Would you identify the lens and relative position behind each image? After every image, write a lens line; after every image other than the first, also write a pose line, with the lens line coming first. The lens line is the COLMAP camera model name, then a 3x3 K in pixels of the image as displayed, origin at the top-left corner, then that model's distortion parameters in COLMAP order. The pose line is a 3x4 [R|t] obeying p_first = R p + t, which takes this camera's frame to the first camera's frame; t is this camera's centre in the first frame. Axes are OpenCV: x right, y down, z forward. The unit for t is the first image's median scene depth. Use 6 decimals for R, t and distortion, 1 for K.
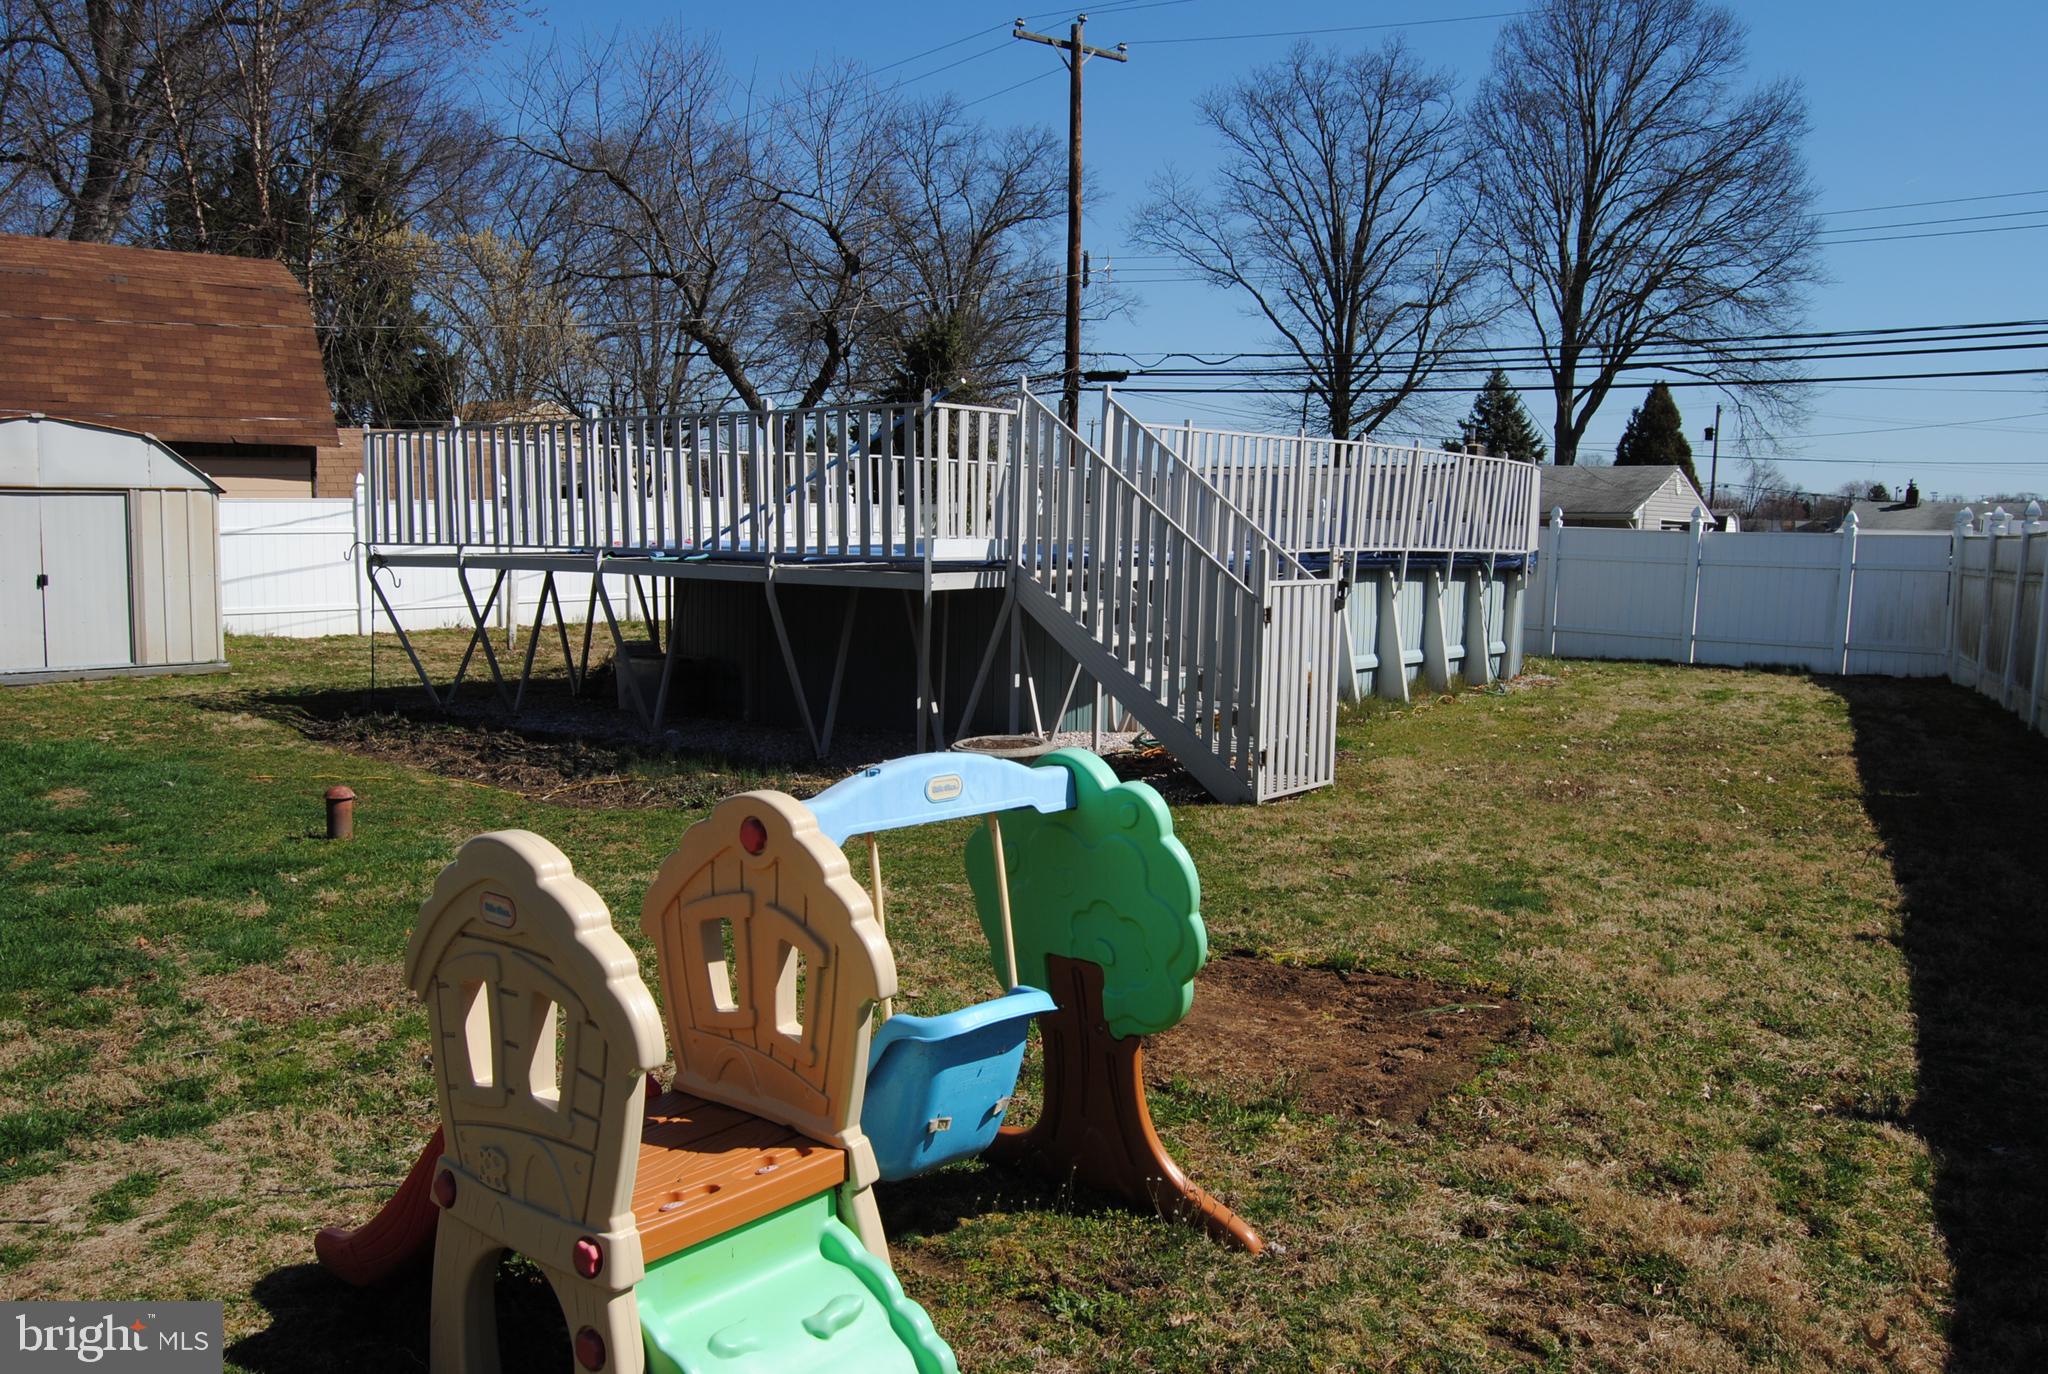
lens RADIAL K [[1614.8, 0, 1027.2], [0, 1614.8, 683.0], [0, 0, 1]] dist [-0.093907, 0.037007]
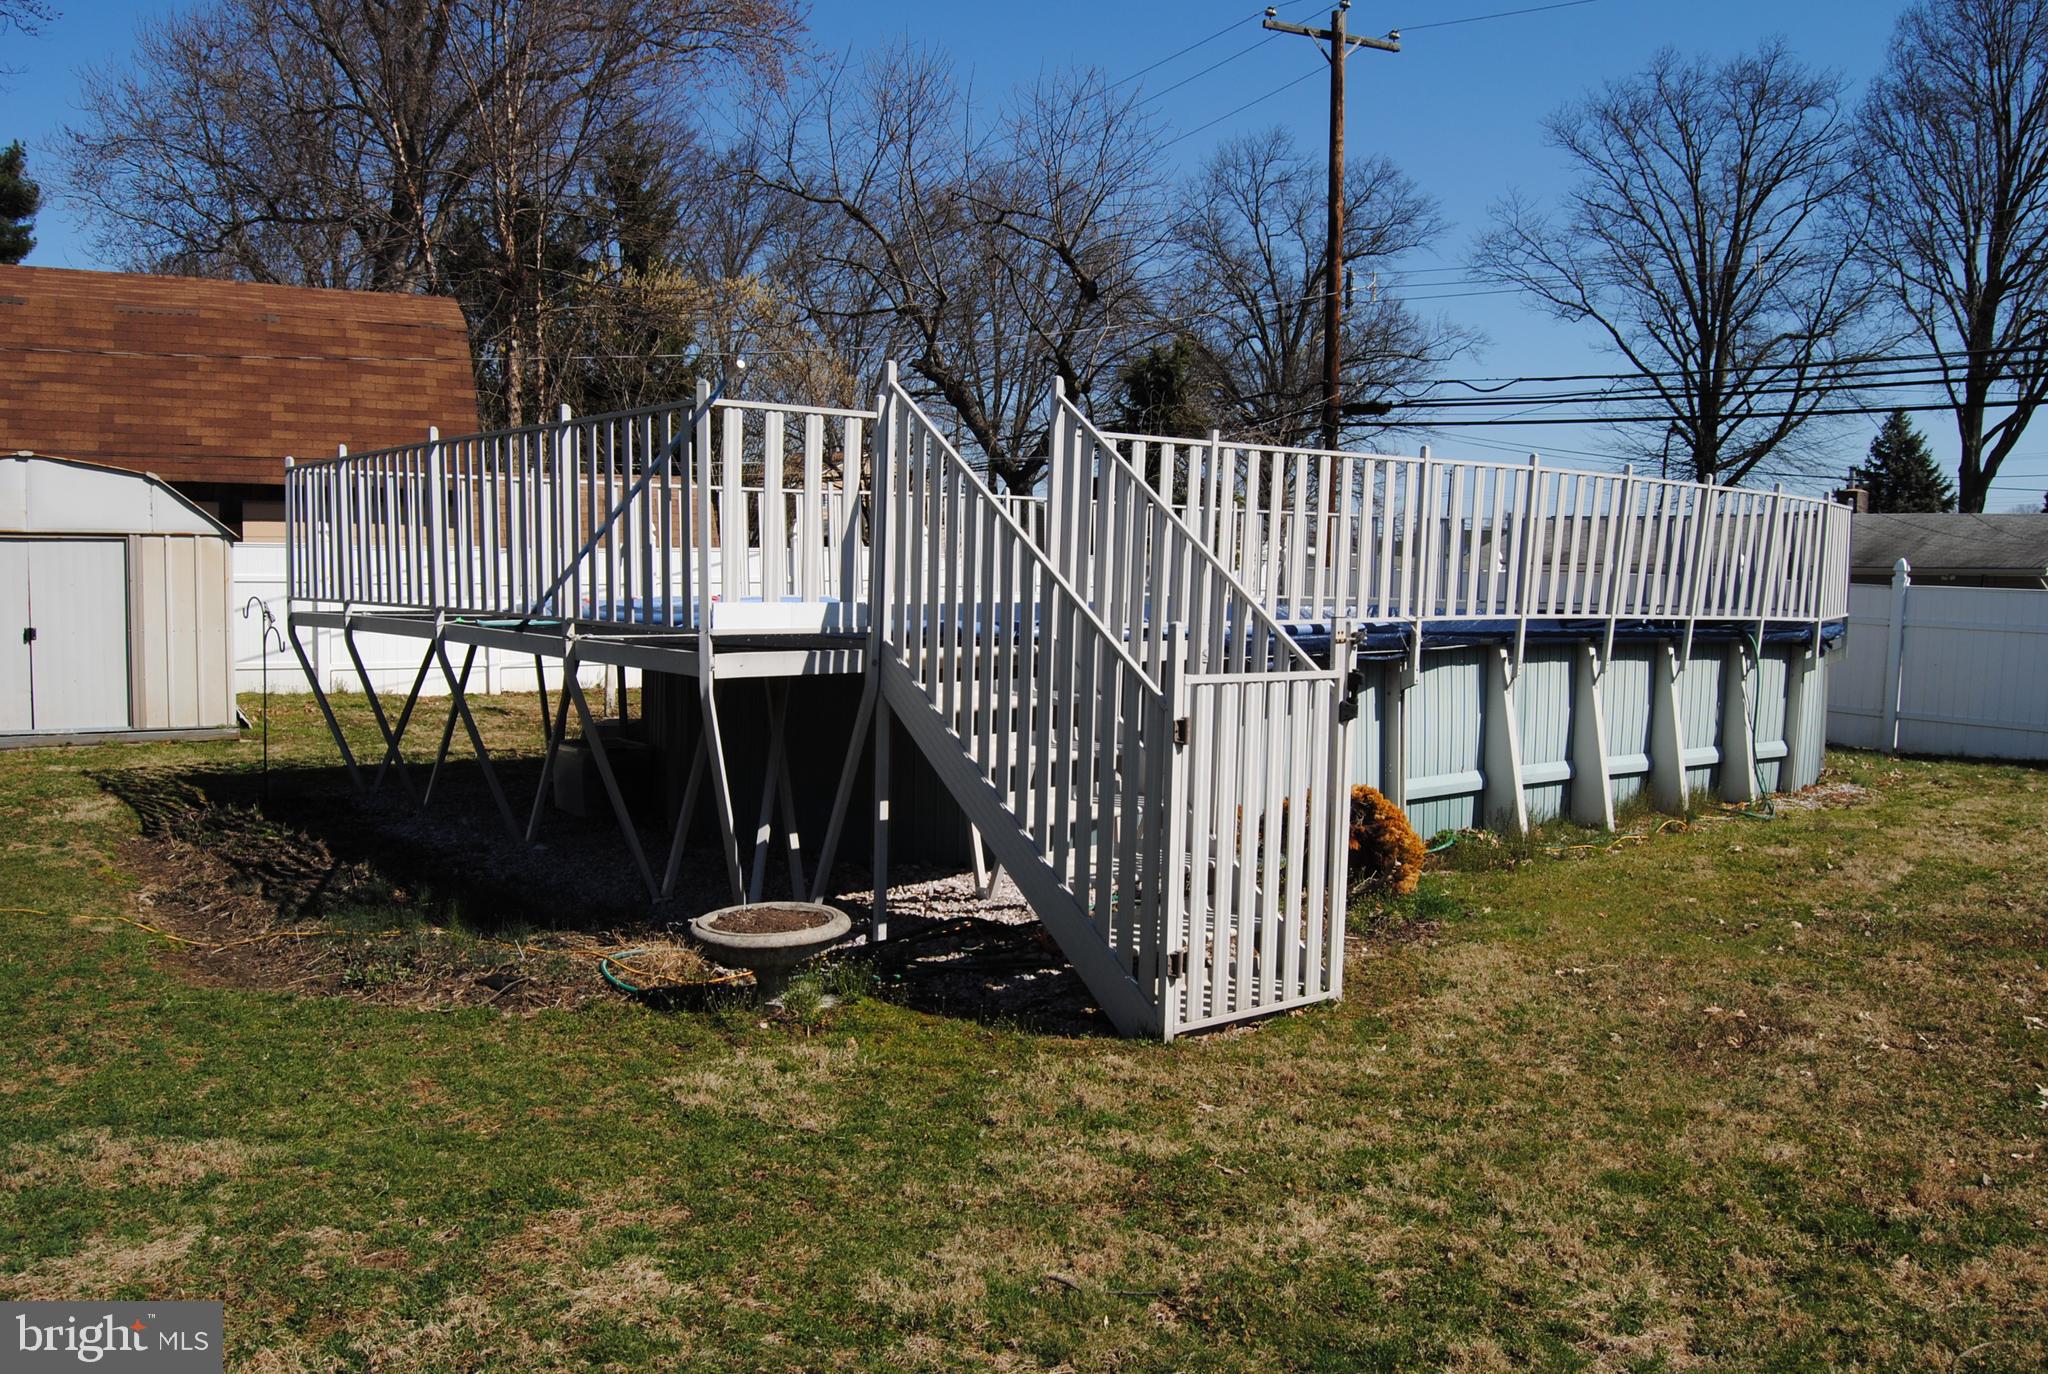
lens RADIAL K [[1614.8, 0, 1019.8], [0, 1614.8, 687.7], [0, 0, 1]] dist [-0.093907, 0.037007]
pose [[0.972718, 0.019725, -0.231150, 0.070413], [-0.026454, 0.999311, -0.026048, -0.012635], [0.230477, 0.031452, 0.972569, 0.120385]]
